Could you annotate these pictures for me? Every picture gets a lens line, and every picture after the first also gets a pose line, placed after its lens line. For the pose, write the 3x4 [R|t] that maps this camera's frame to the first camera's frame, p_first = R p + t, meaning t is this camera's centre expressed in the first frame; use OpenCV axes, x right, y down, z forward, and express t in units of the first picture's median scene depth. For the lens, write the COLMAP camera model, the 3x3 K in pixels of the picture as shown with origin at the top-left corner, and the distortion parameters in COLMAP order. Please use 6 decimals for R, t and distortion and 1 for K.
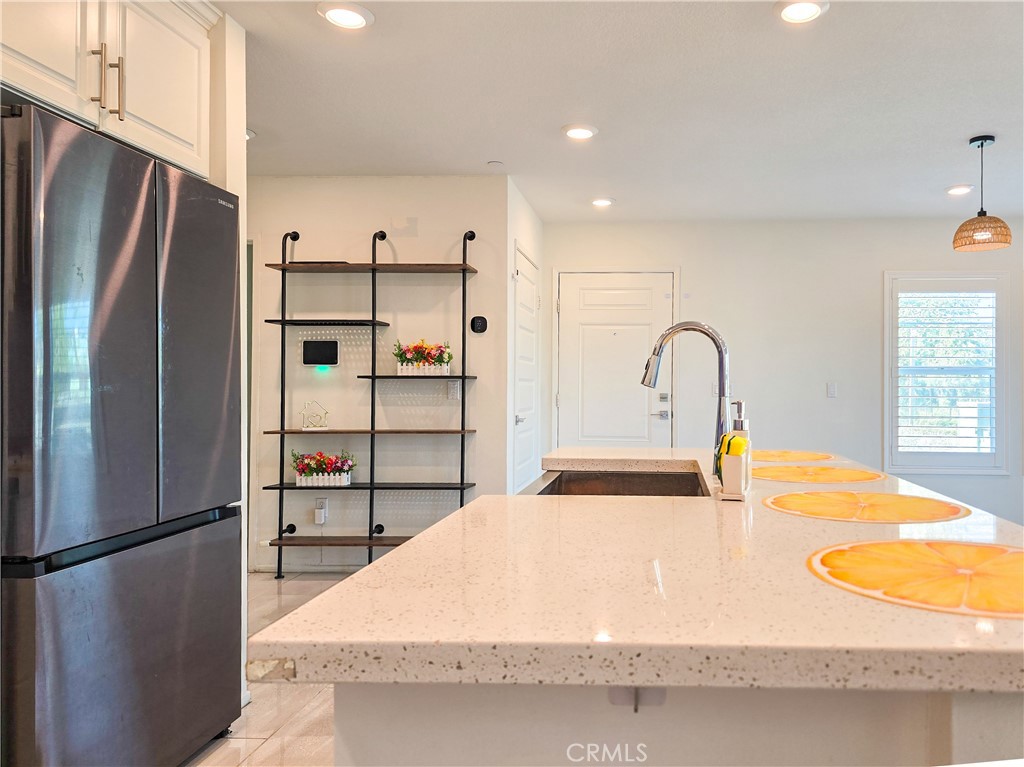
lens RADIAL K [[686.9, 0, 512.0], [0, 686.9, 383.5], [0, 0, 1]] dist [0.027635, -0.003086]
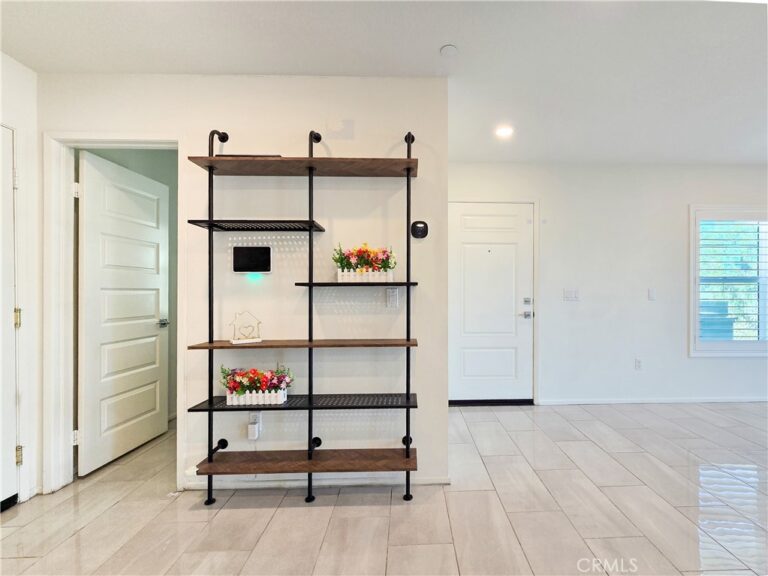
lens RADIAL K [[371.6, 0, 385.6], [0, 371.6, 294.4], [0, 0, 1]] dist [-0.004613, -0.000554]
pose [[0.995891, -0.007603, 0.090240, -0.145464], [0.006922, 0.999945, 0.007855, 0.000825], [-0.090295, -0.007198, 0.995889, 0.487533]]
